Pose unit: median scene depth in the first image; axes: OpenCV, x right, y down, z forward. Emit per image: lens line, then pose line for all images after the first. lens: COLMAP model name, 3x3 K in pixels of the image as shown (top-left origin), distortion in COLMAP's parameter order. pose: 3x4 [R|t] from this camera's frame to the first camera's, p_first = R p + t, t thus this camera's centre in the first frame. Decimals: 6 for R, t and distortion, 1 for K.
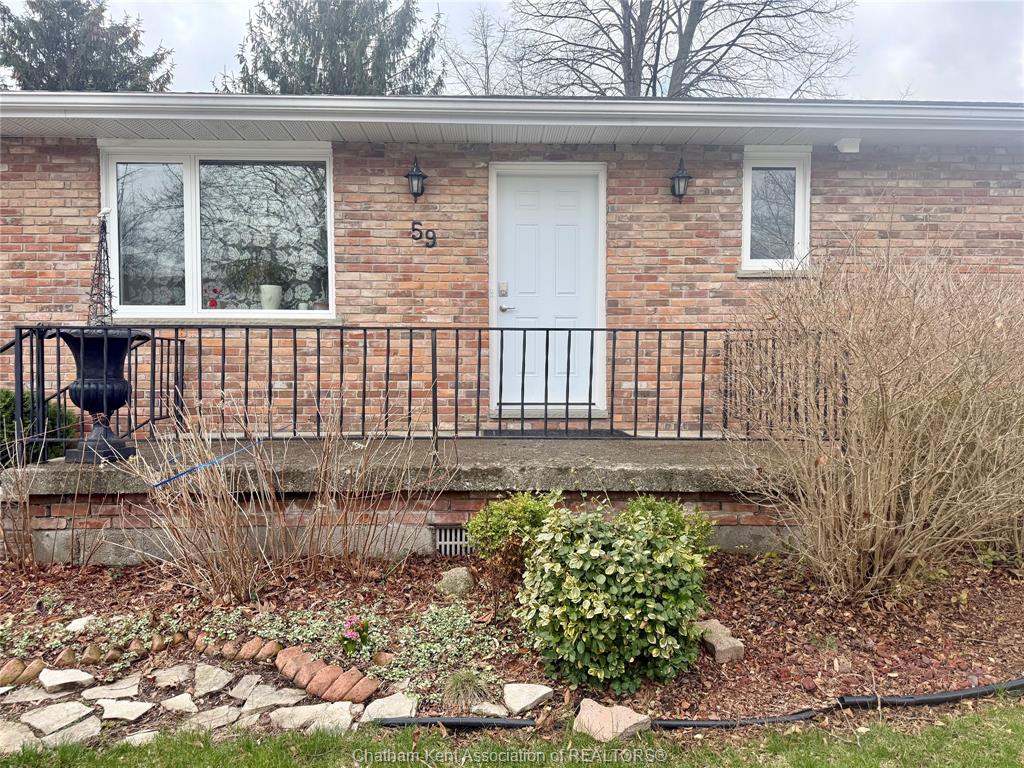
lens RADIAL K [[714.6, 0, 518.3], [0, 714.6, 388.9], [0, 0, 1]] dist [0.102152, -0.146621]
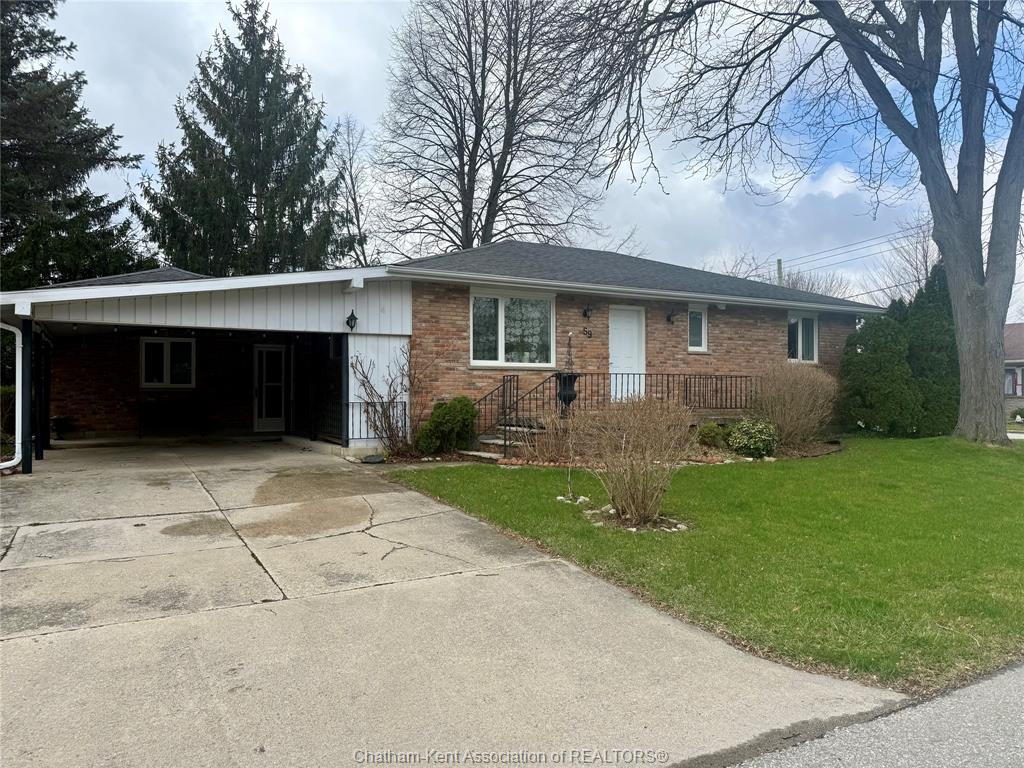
lens RADIAL K [[714.6, 0, 510.2], [0, 714.6, 384.3], [0, 0, 1]] dist [0.102152, -0.146621]
pose [[0.890531, 0.004180, 0.454904, -1.428857], [0.016439, 0.999009, -0.041361, 0.051701], [-0.454626, 0.044312, 0.889580, -0.992705]]
